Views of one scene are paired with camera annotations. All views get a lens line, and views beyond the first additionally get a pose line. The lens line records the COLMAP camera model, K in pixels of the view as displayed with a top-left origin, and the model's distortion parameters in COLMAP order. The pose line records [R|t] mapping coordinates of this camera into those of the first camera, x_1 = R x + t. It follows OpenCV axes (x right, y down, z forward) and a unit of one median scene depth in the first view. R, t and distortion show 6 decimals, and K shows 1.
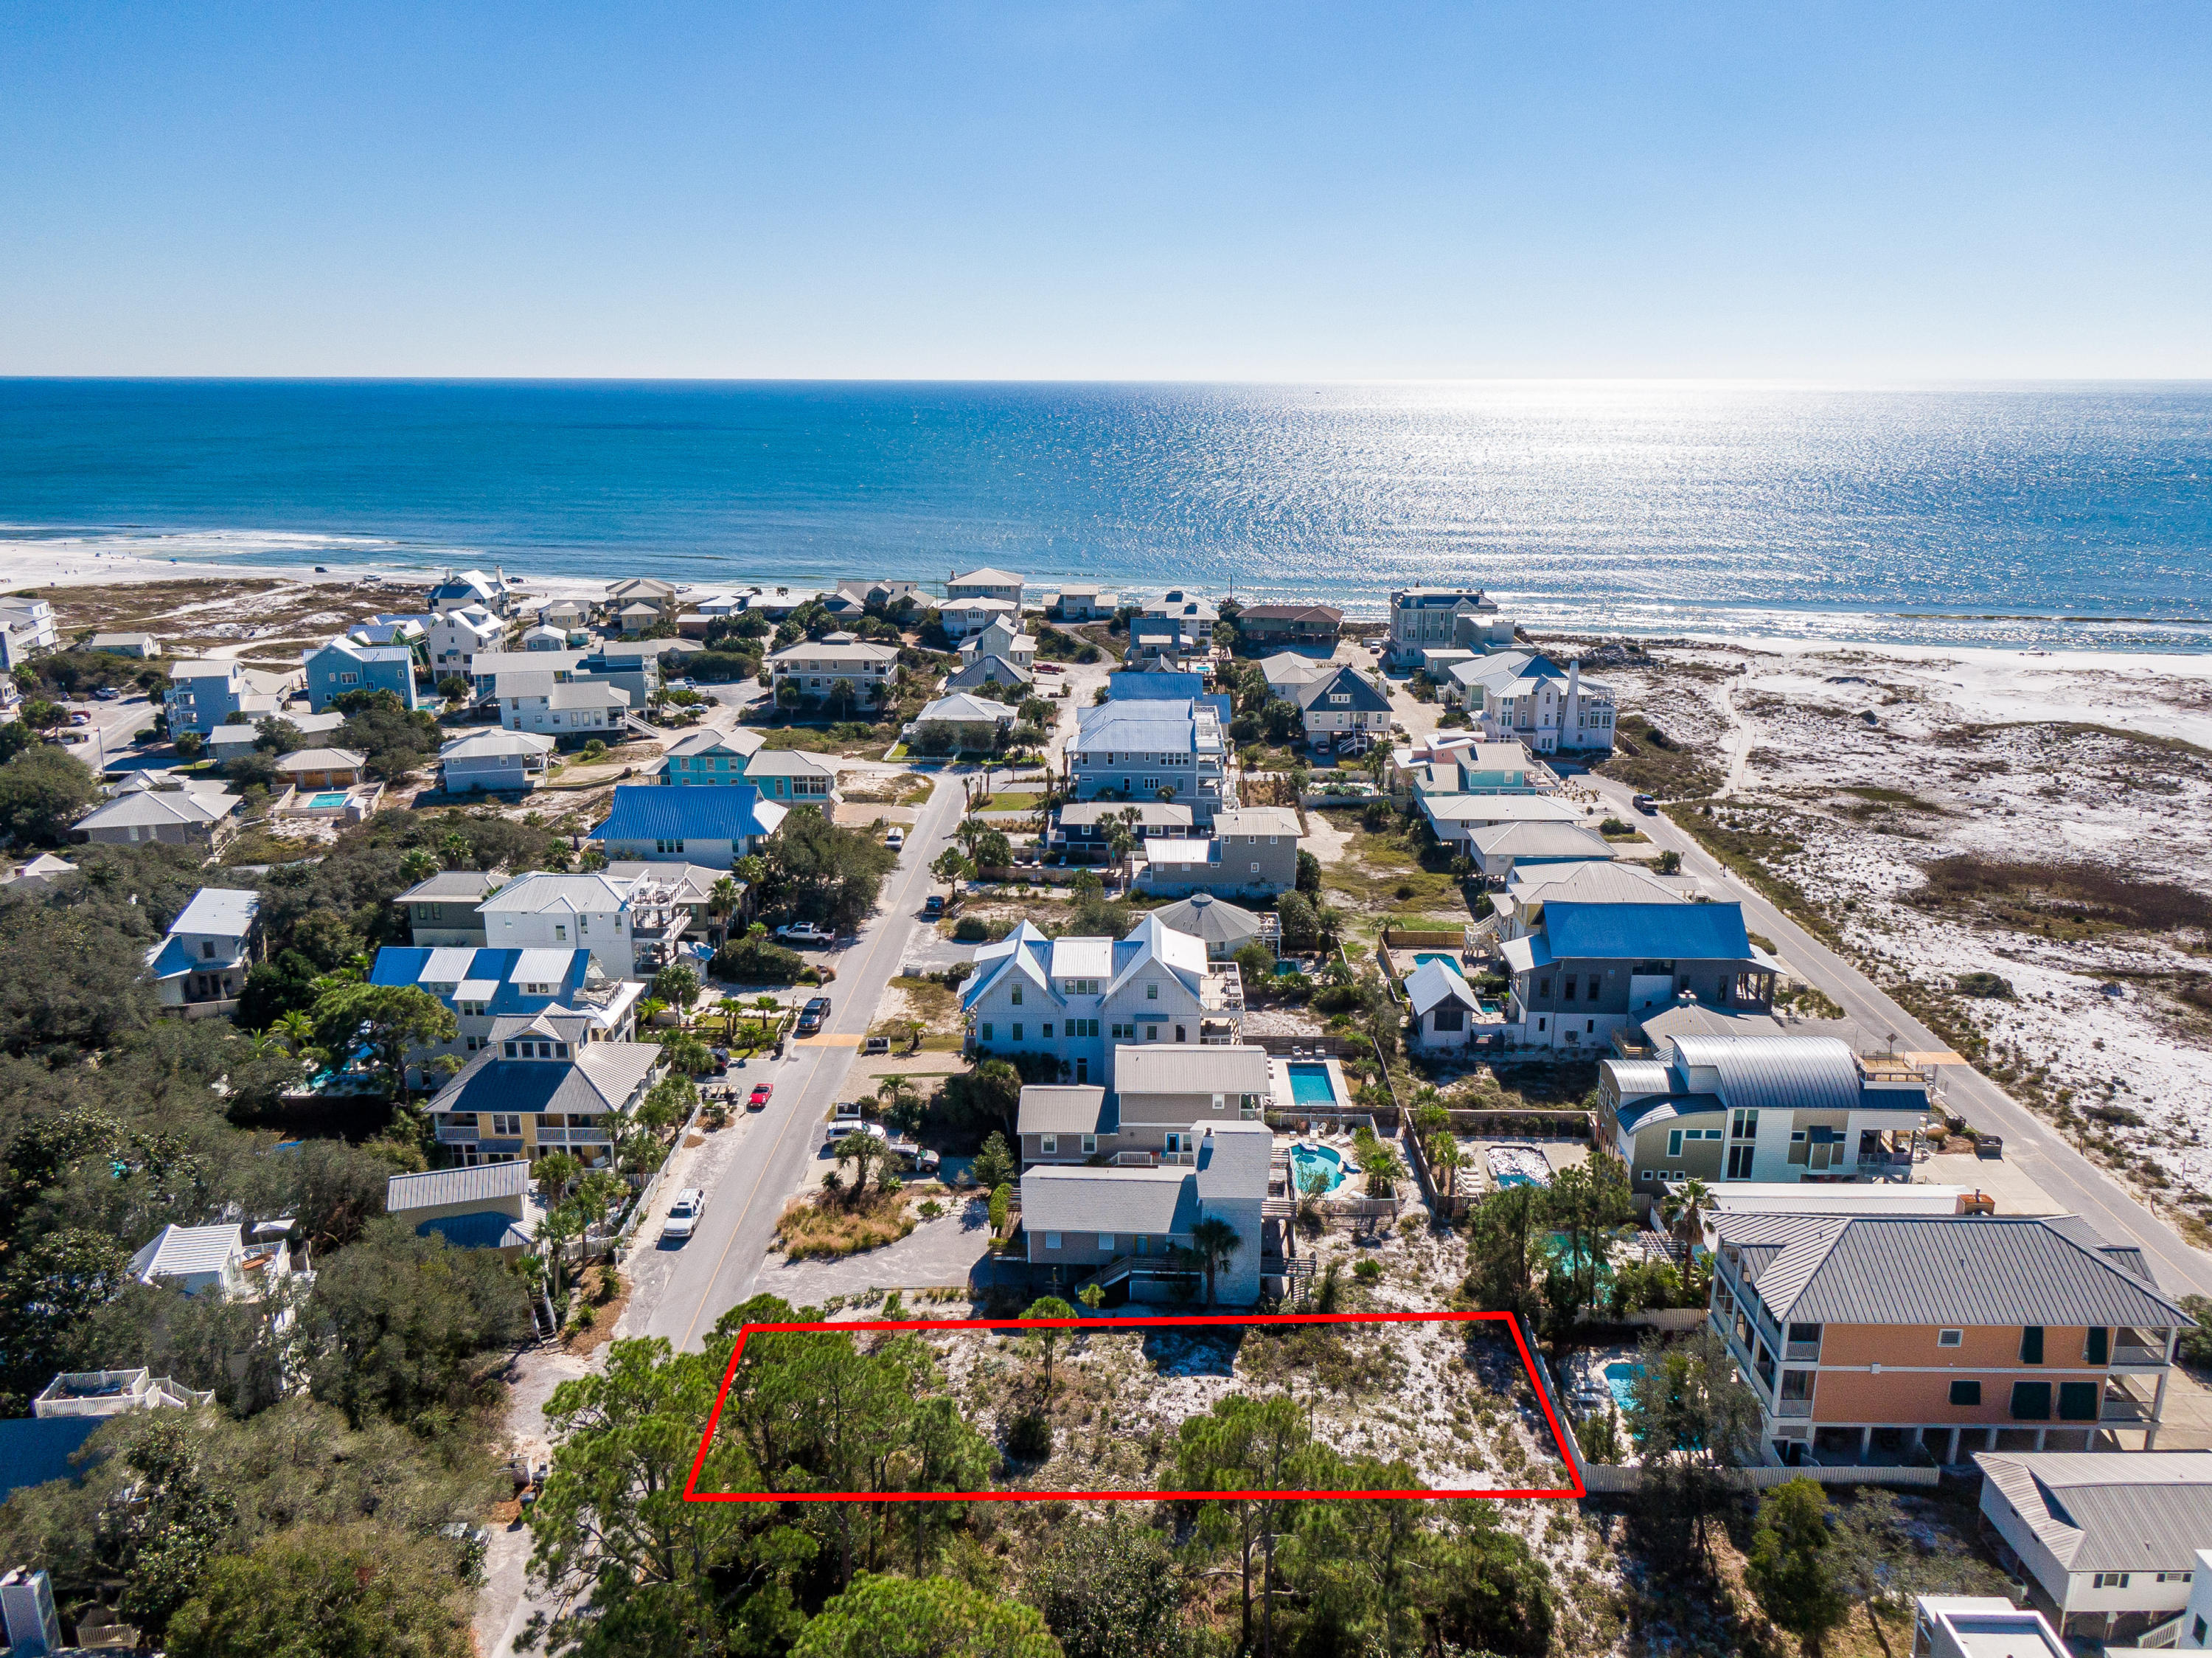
lens RADIAL K [[1600.0, 0, 1120.4], [0, 1600.0, 828.2], [0, 0, 1]] dist [0.053762, -0.095387]
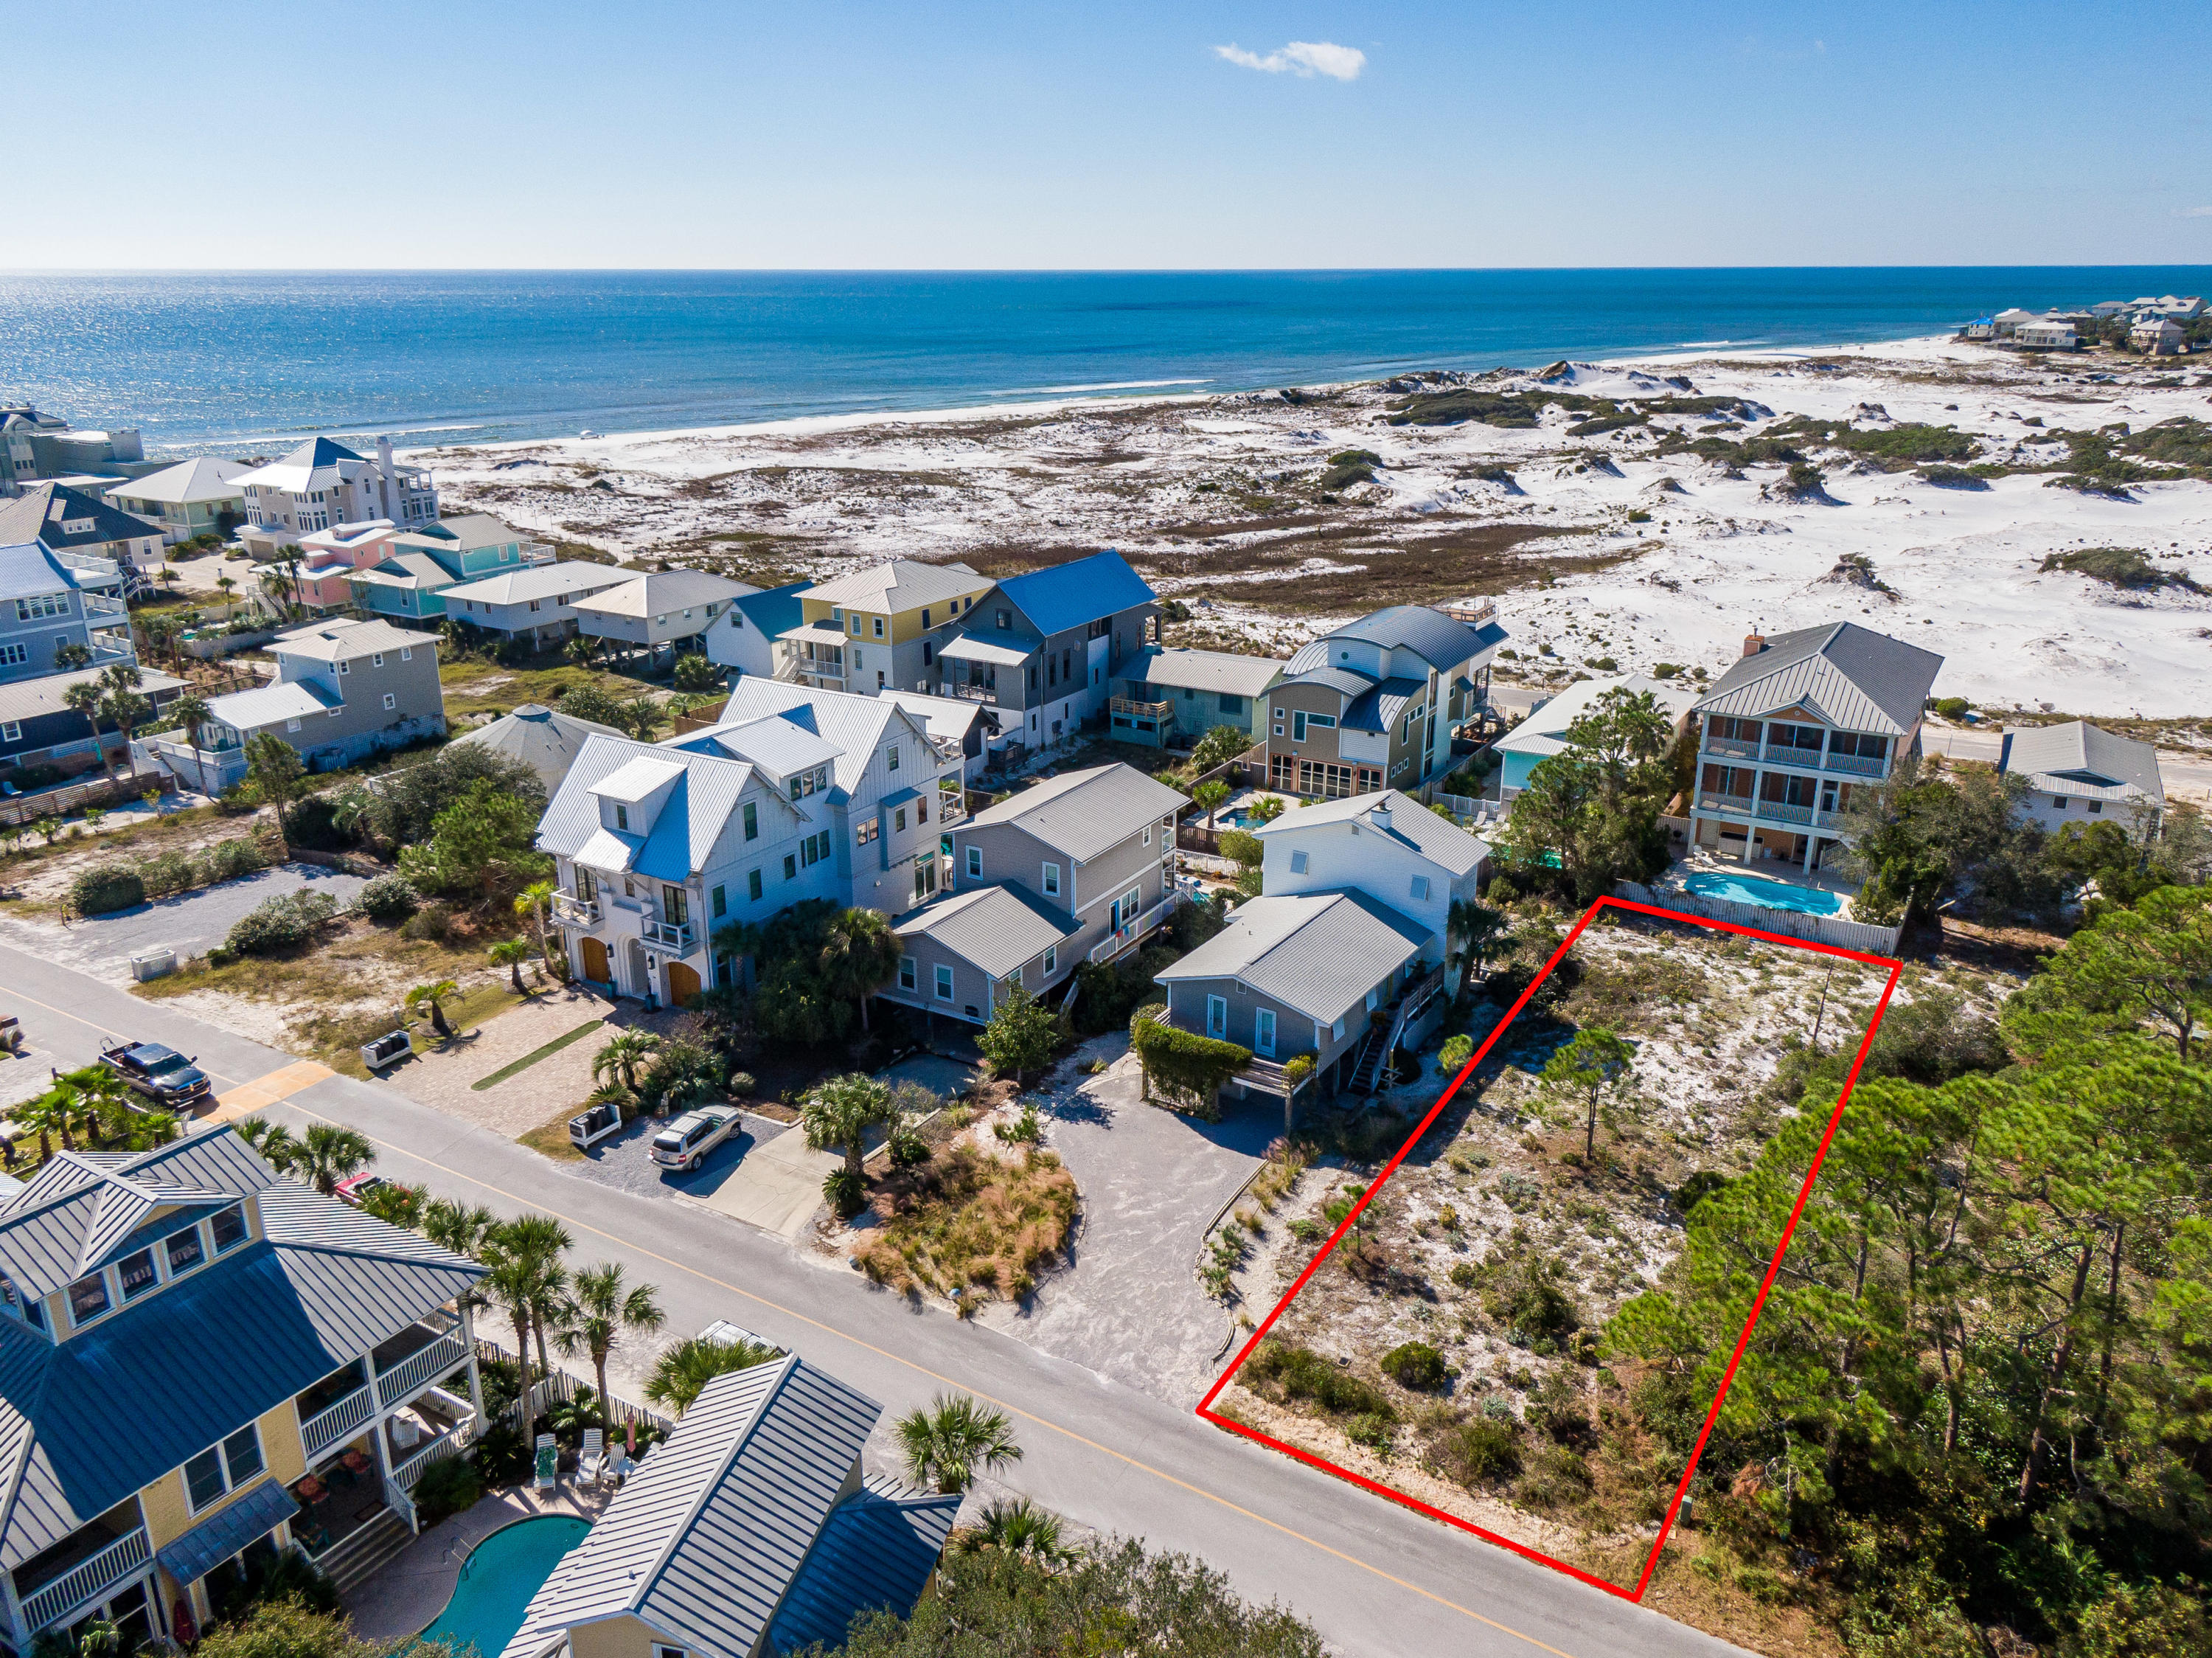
lens RADIAL K [[1601.8, 0, 1108.5], [0, 1601.8, 823.6], [0, 0, 1]] dist [0.058675, -0.097896]
pose [[0.497679, -0.284666, 0.819317, -0.405770], [0.235633, 0.953457, 0.188141, 0.020891], [-0.834741, 0.099425, 0.541592, 0.478369]]
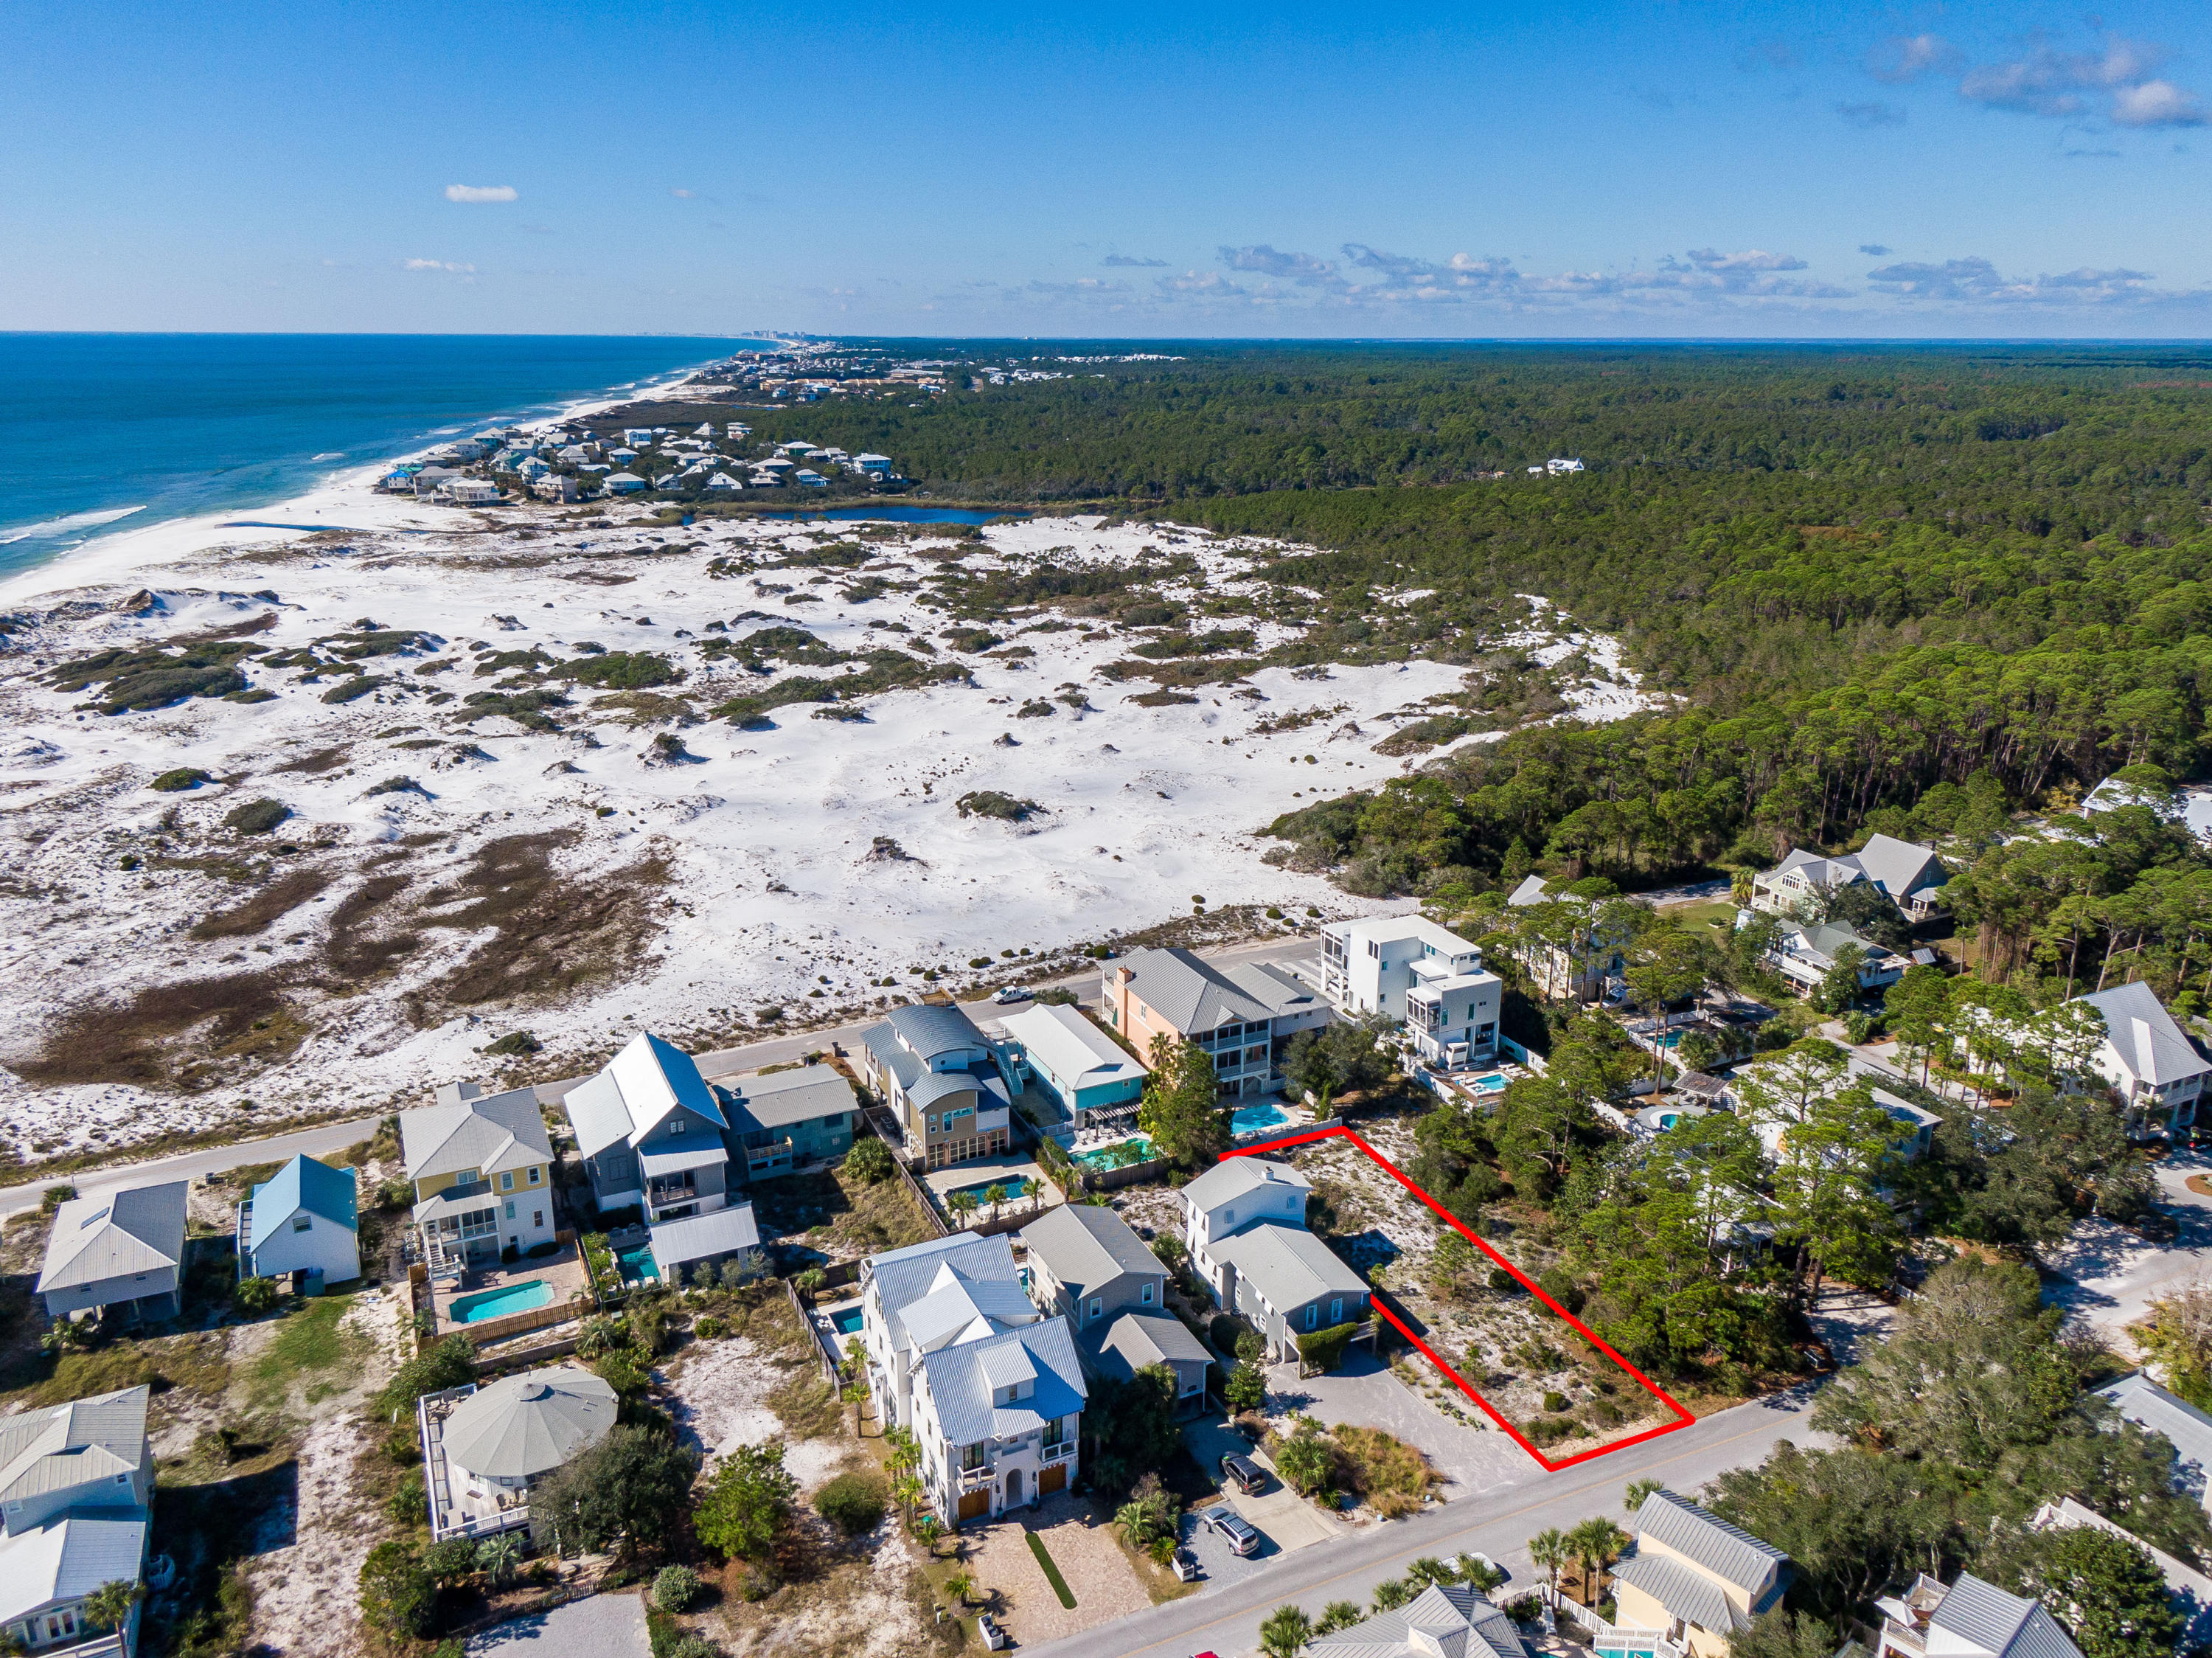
lens RADIAL K [[1580.5, 0, 1118.3], [0, 1580.5, 823.2], [0, 0, 1]] dist [0.054905, -0.089315]
pose [[-0.452566, -0.260945, 0.852697, -0.632057], [0.233975, 0.887976, 0.395923, -0.416470], [-0.860488, 0.378691, -0.340813, 0.974643]]
